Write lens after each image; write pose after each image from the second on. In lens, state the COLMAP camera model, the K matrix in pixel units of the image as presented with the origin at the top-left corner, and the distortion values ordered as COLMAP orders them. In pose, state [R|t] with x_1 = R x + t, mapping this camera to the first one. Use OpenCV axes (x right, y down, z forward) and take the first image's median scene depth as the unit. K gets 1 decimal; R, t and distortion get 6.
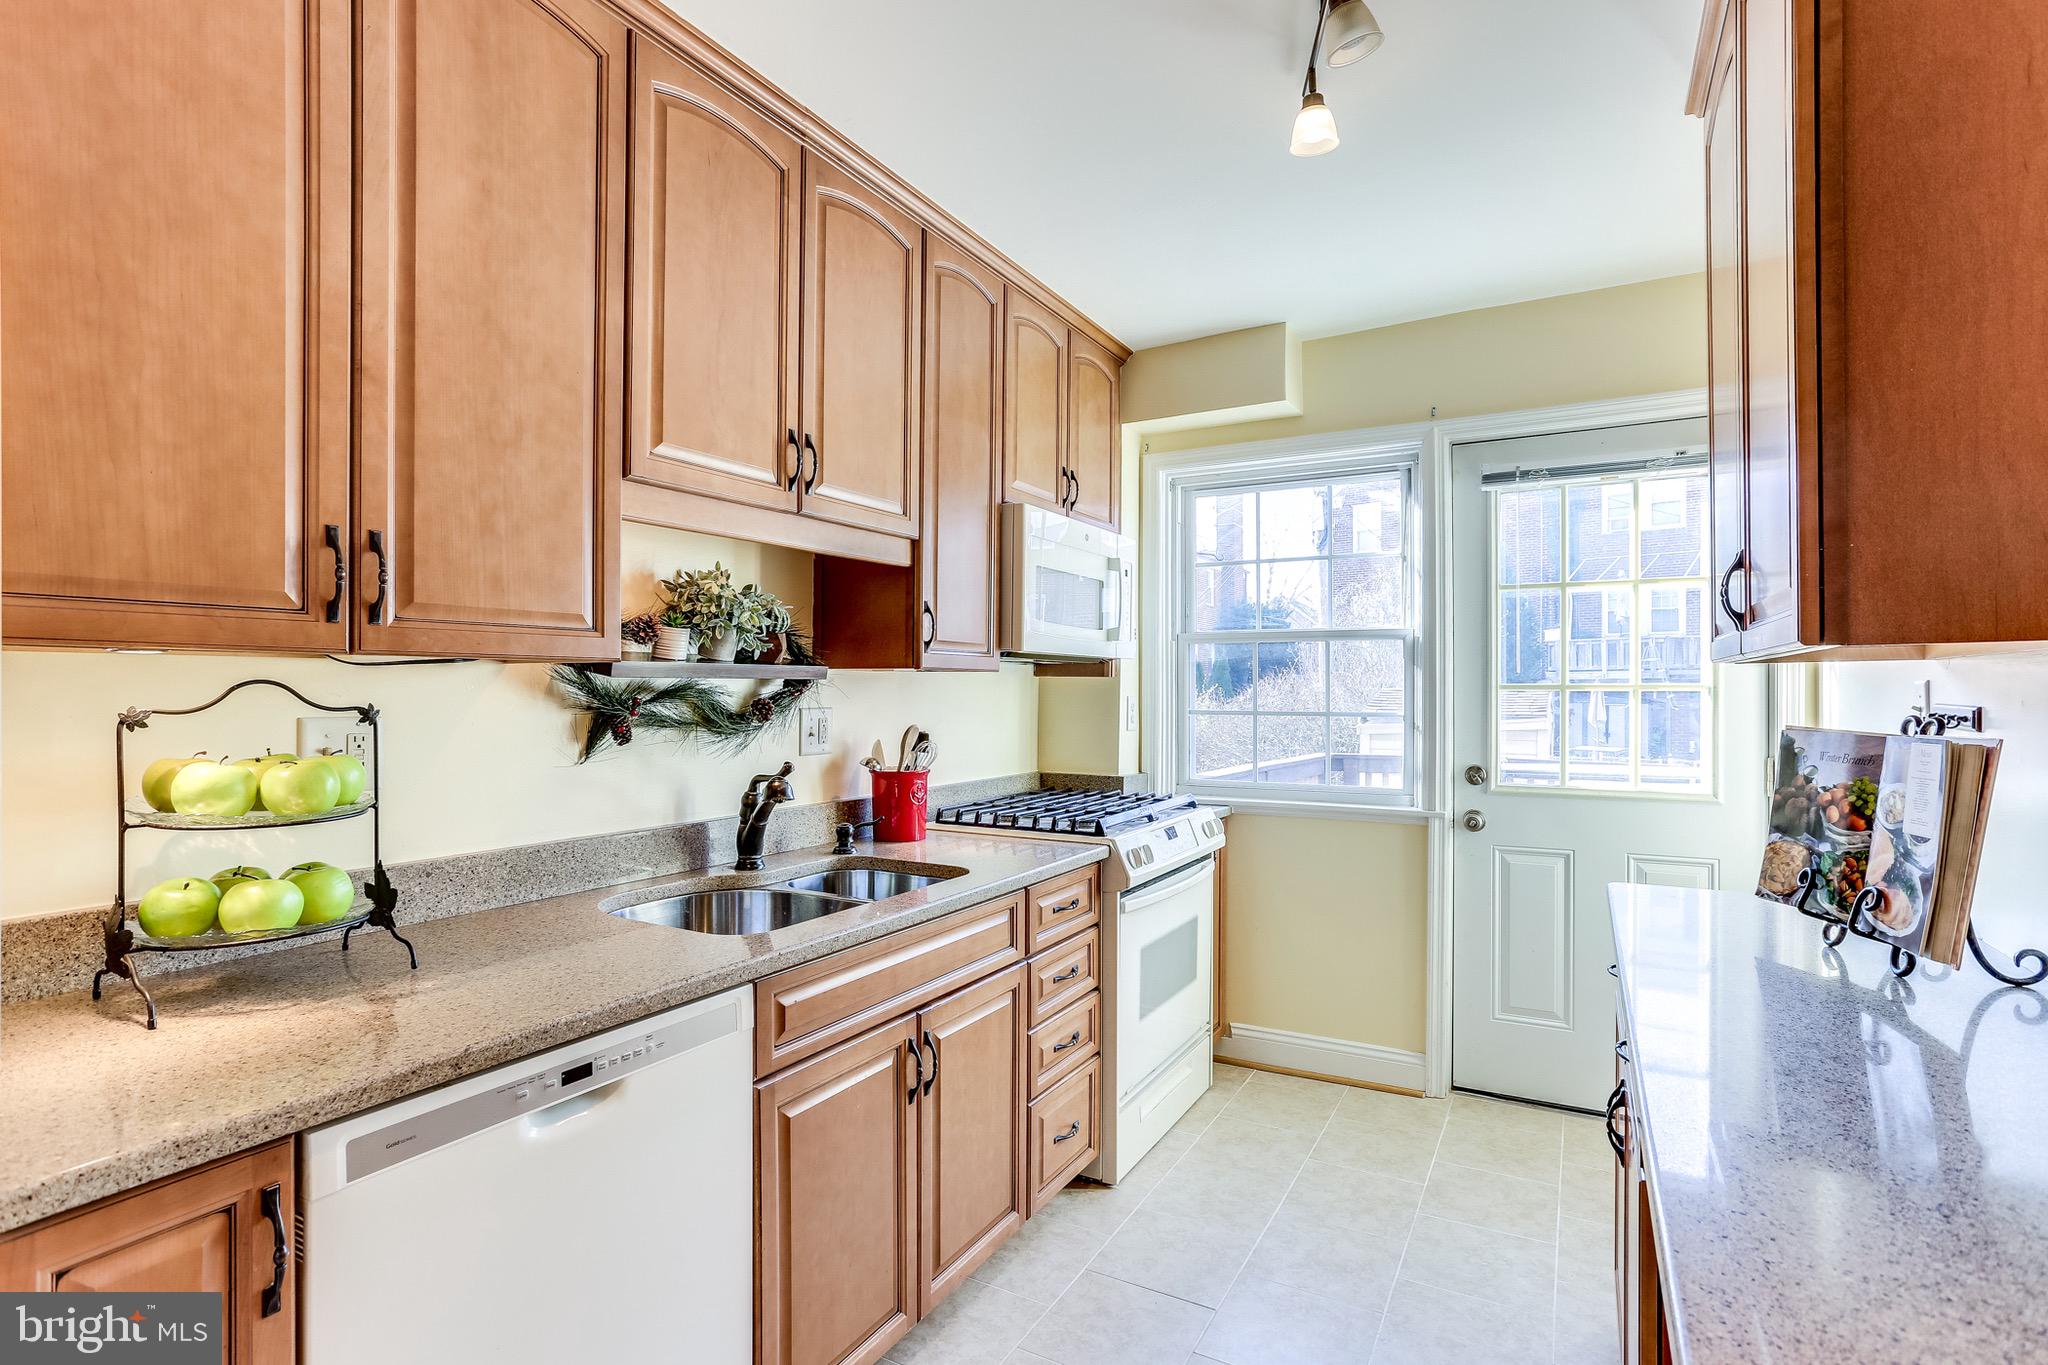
lens RADIAL K [[1006.8, 0, 1024.3], [0, 1006.8, 684.5], [0, 0, 1]] dist [-0.005050, 0.008325]
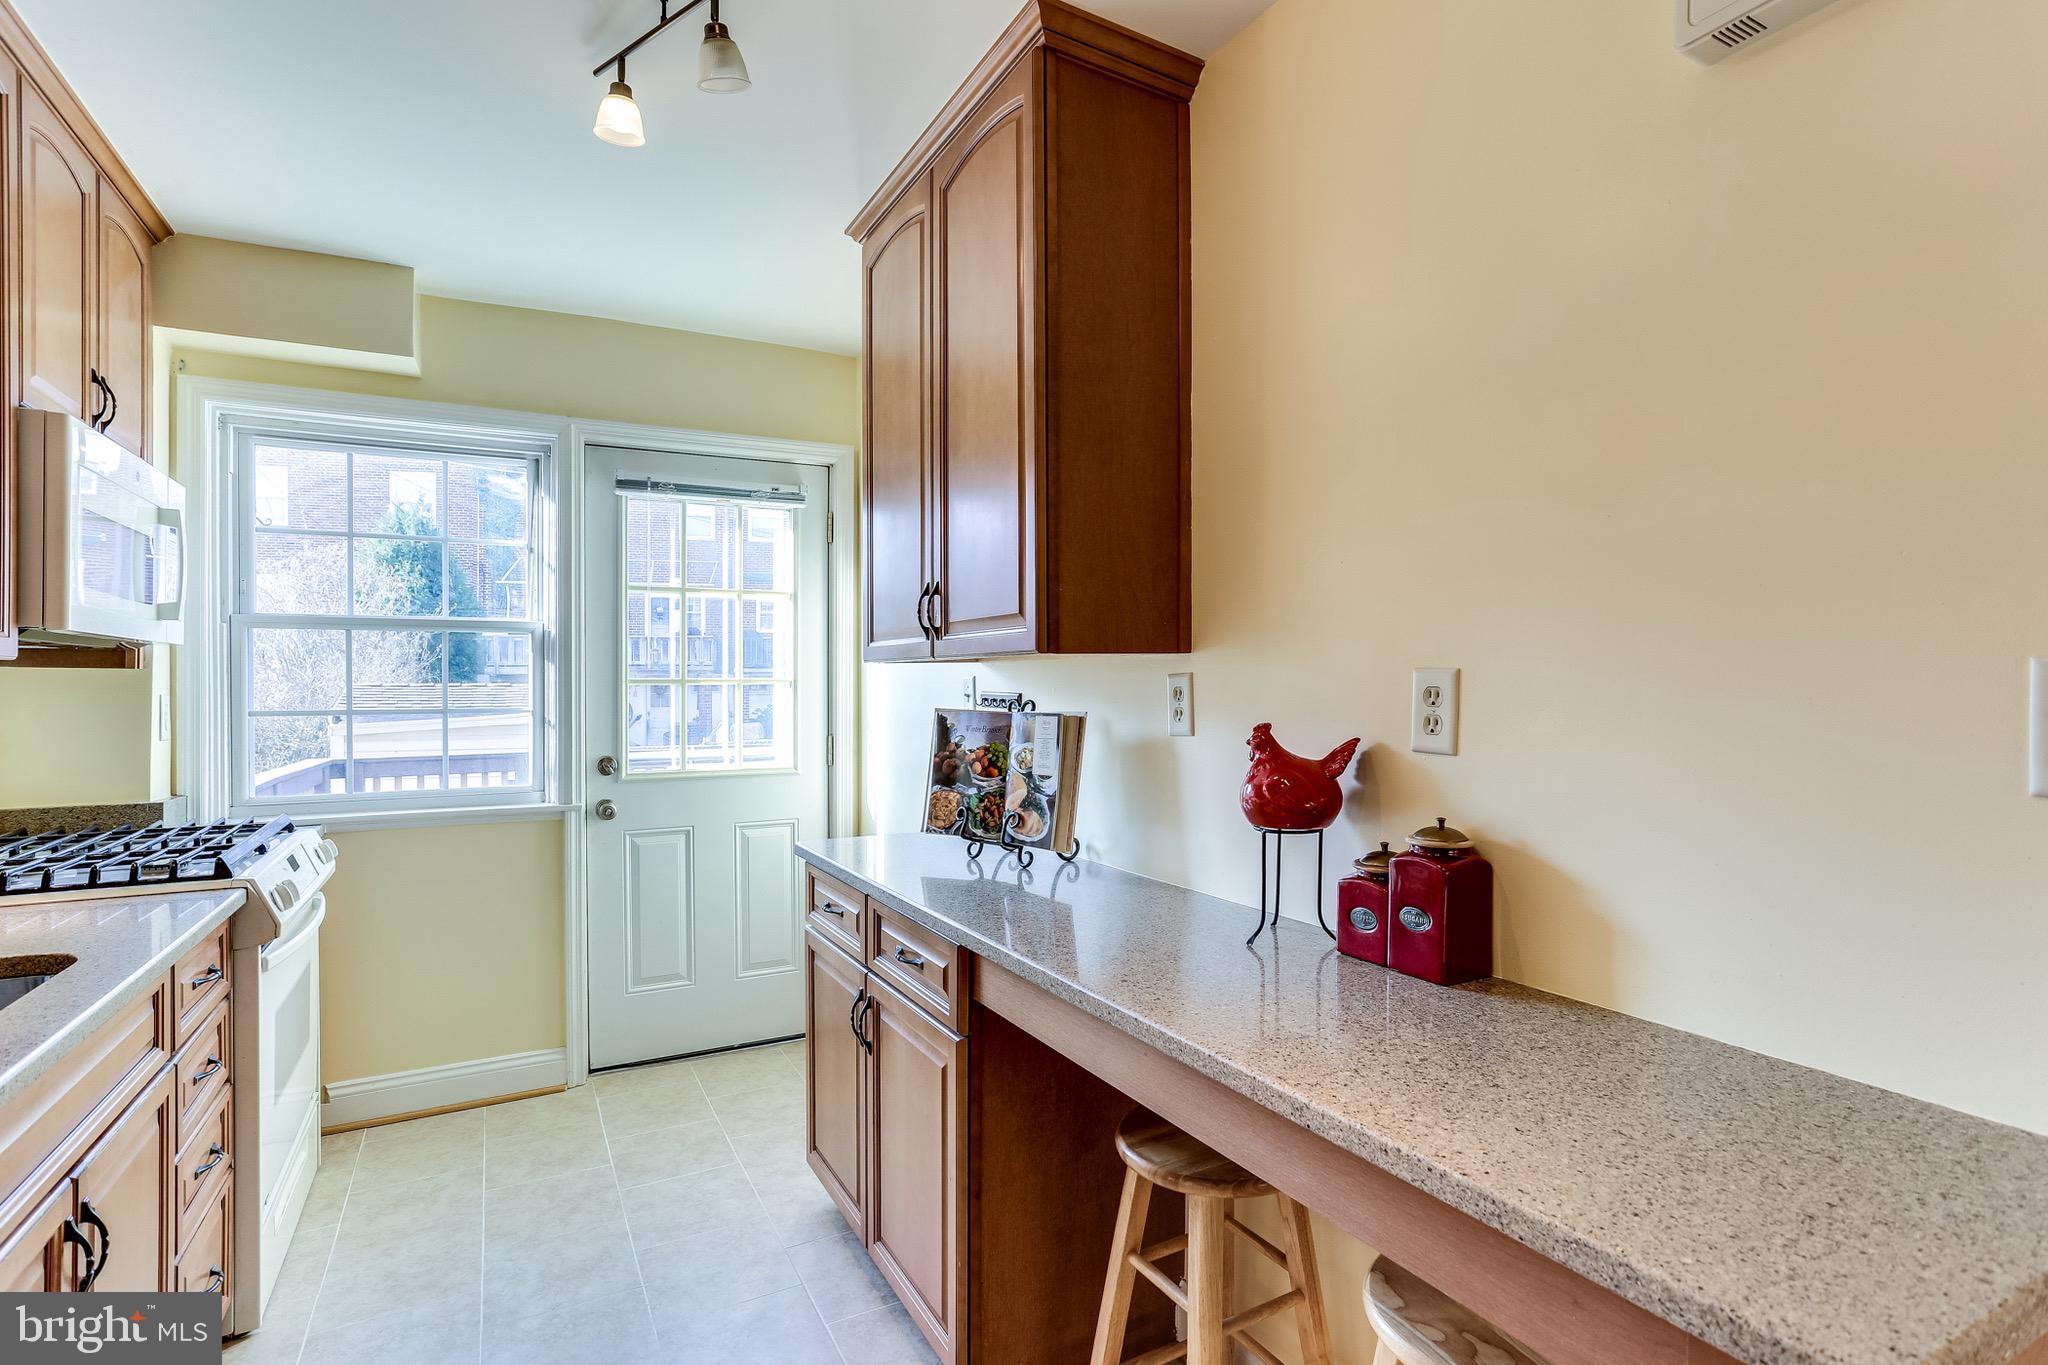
lens RADIAL K [[1006.8, 0, 1021.1], [0, 1006.8, 686.4], [0, 0, 1]] dist [-0.005050, 0.008325]
pose [[0.550699, -0.005957, 0.834682, -0.220252], [-0.000408, 0.999972, 0.007406, -0.000229], [-0.834704, -0.004419, 0.550682, 0.081258]]
